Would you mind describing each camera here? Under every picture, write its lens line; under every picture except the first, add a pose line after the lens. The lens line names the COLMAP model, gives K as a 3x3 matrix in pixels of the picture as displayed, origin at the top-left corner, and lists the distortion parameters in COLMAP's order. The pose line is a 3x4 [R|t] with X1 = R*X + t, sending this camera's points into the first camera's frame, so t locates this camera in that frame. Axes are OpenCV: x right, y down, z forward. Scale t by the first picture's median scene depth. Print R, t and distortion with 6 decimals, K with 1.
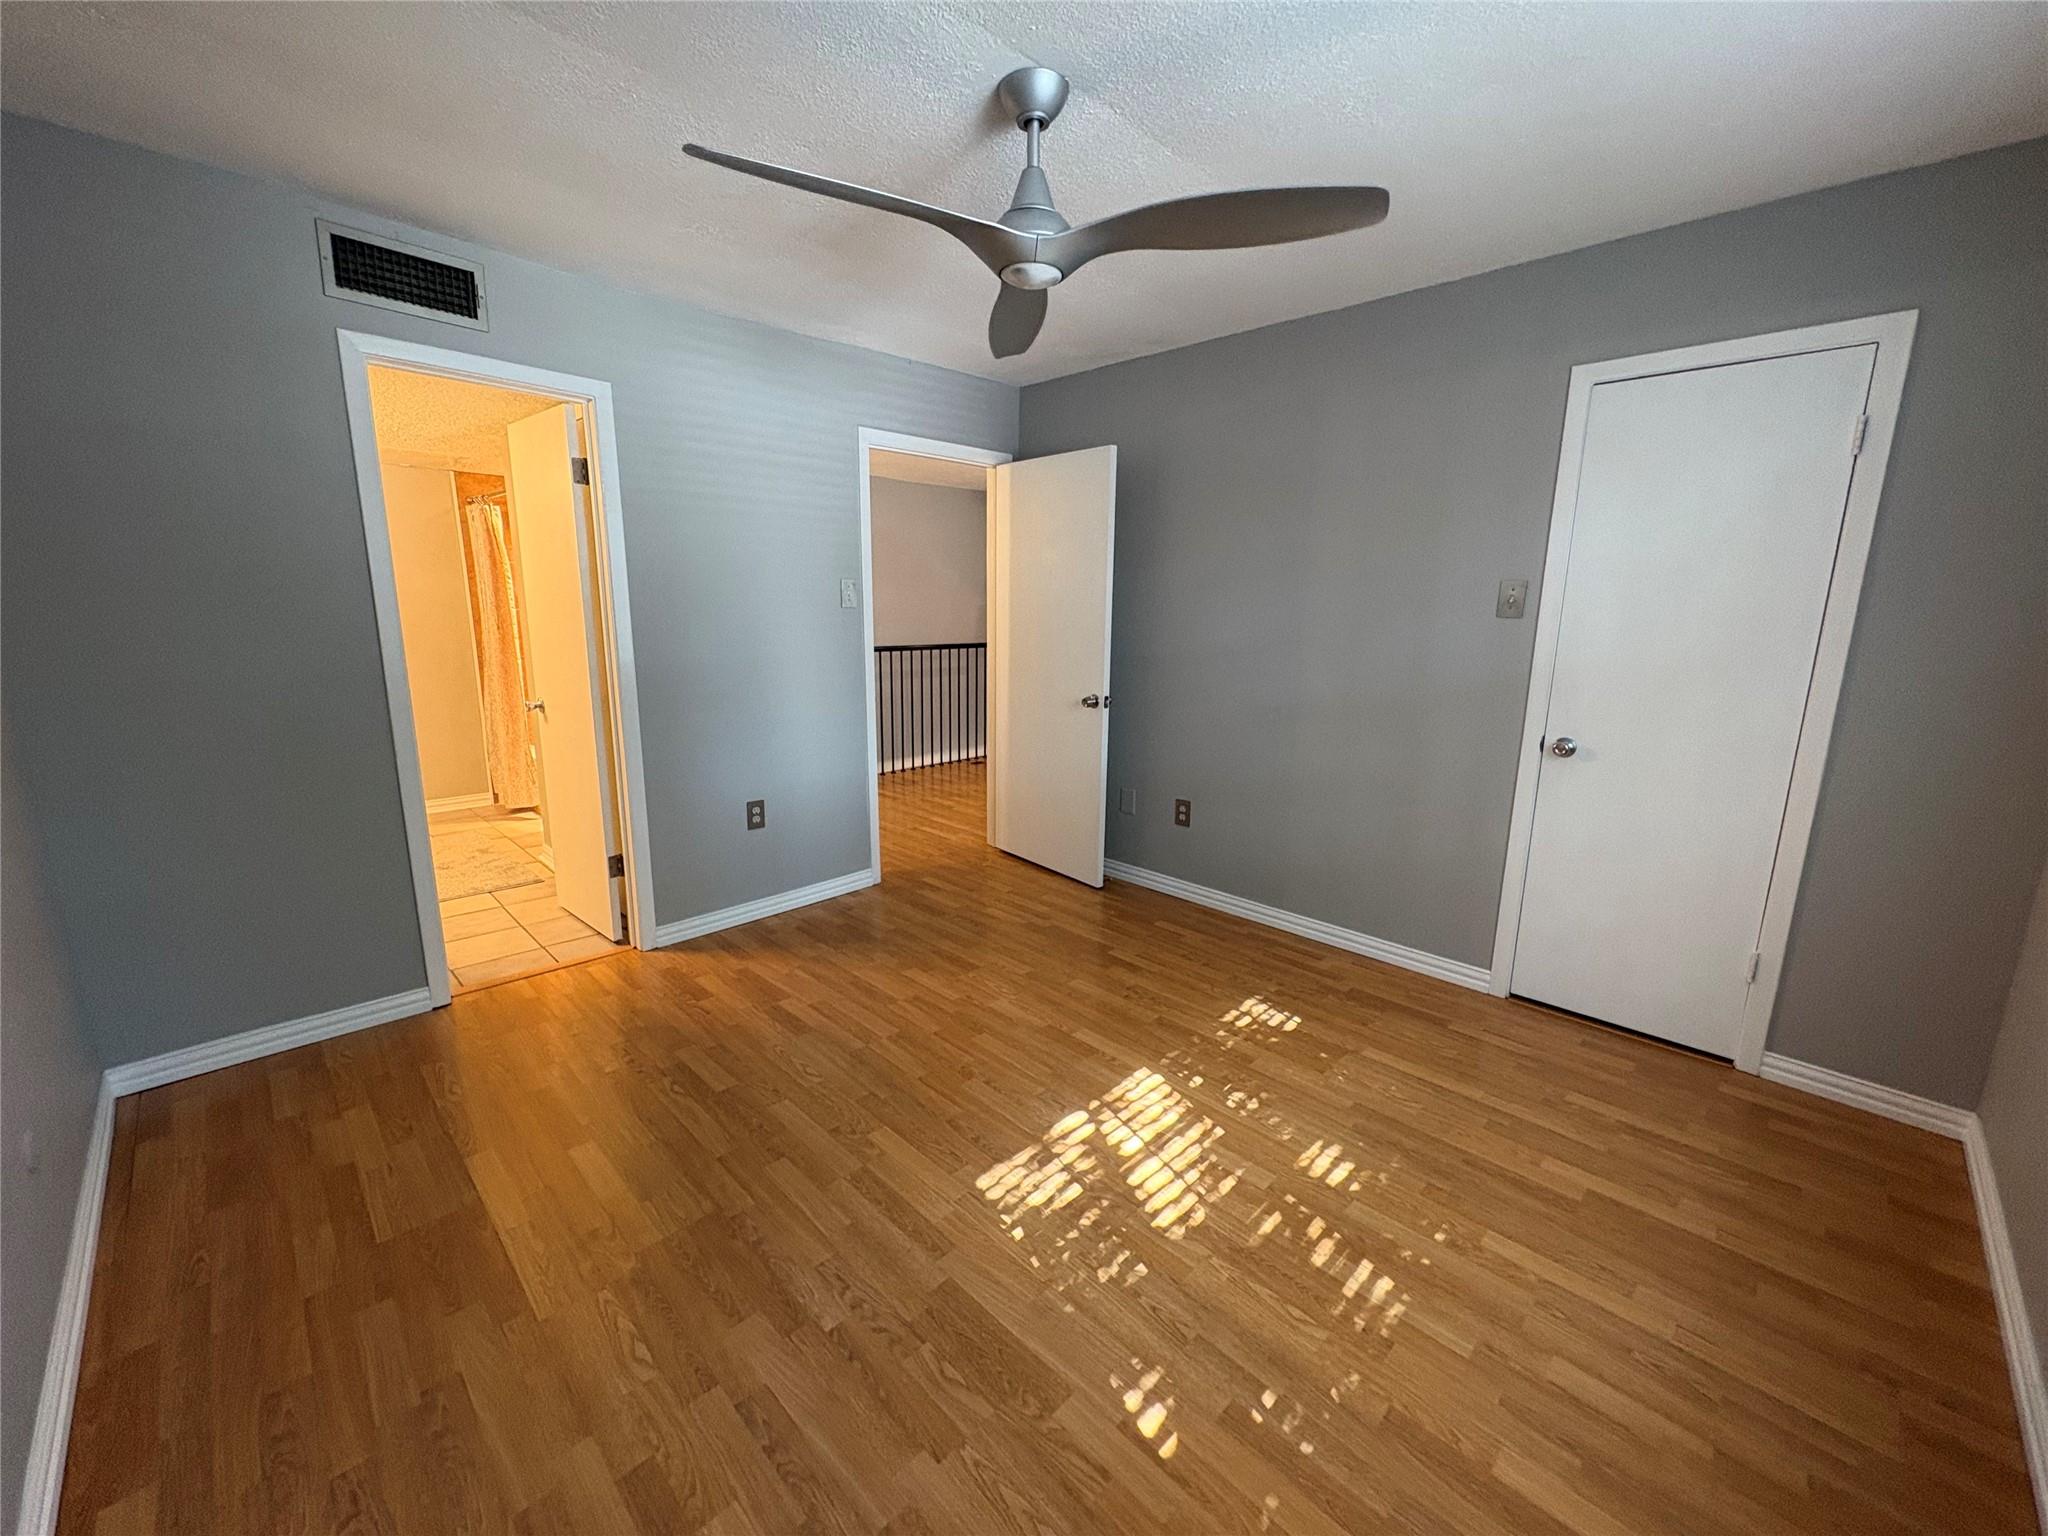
lens RADIAL K [[812.6, 0, 1028.8], [0, 812.6, 760.2], [0, 0, 1]] dist [-0.000765, 0.000182]
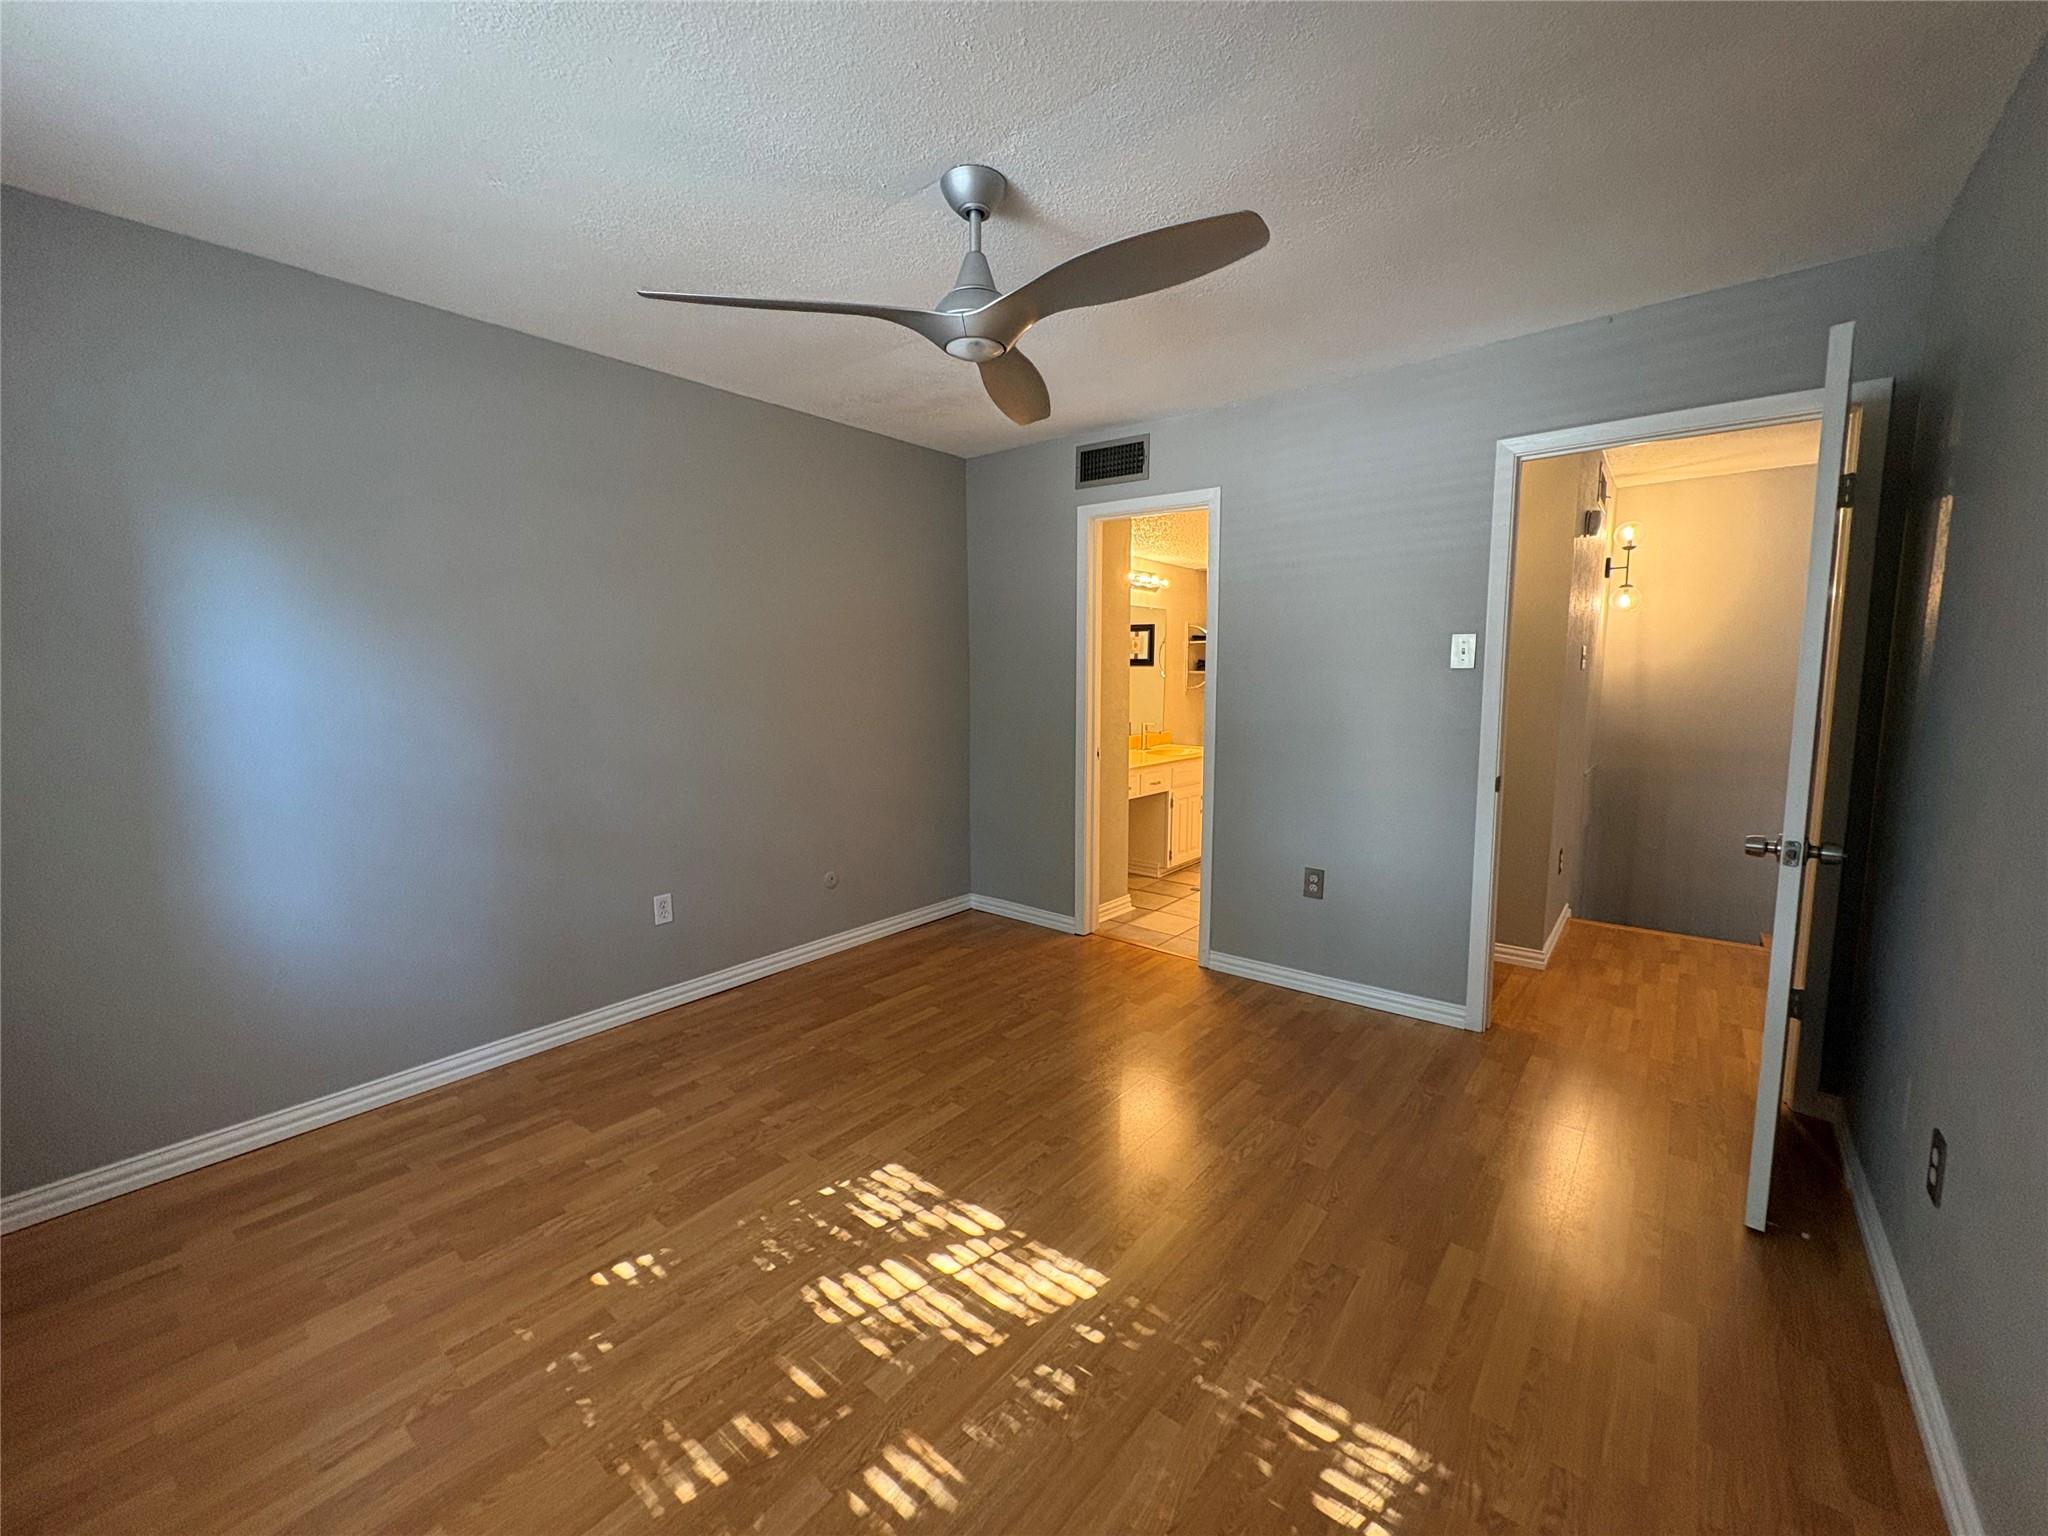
lens RADIAL K [[812.6, 0, 1028.1], [0, 812.6, 771.0], [0, 0, 1]] dist [-0.000765, 0.000182]
pose [[0.097826, 0.107849, -0.989343, 0.997926], [-0.186722, 0.978446, 0.088198, -0.148874], [0.977530, 0.176104, 0.115855, 0.939369]]
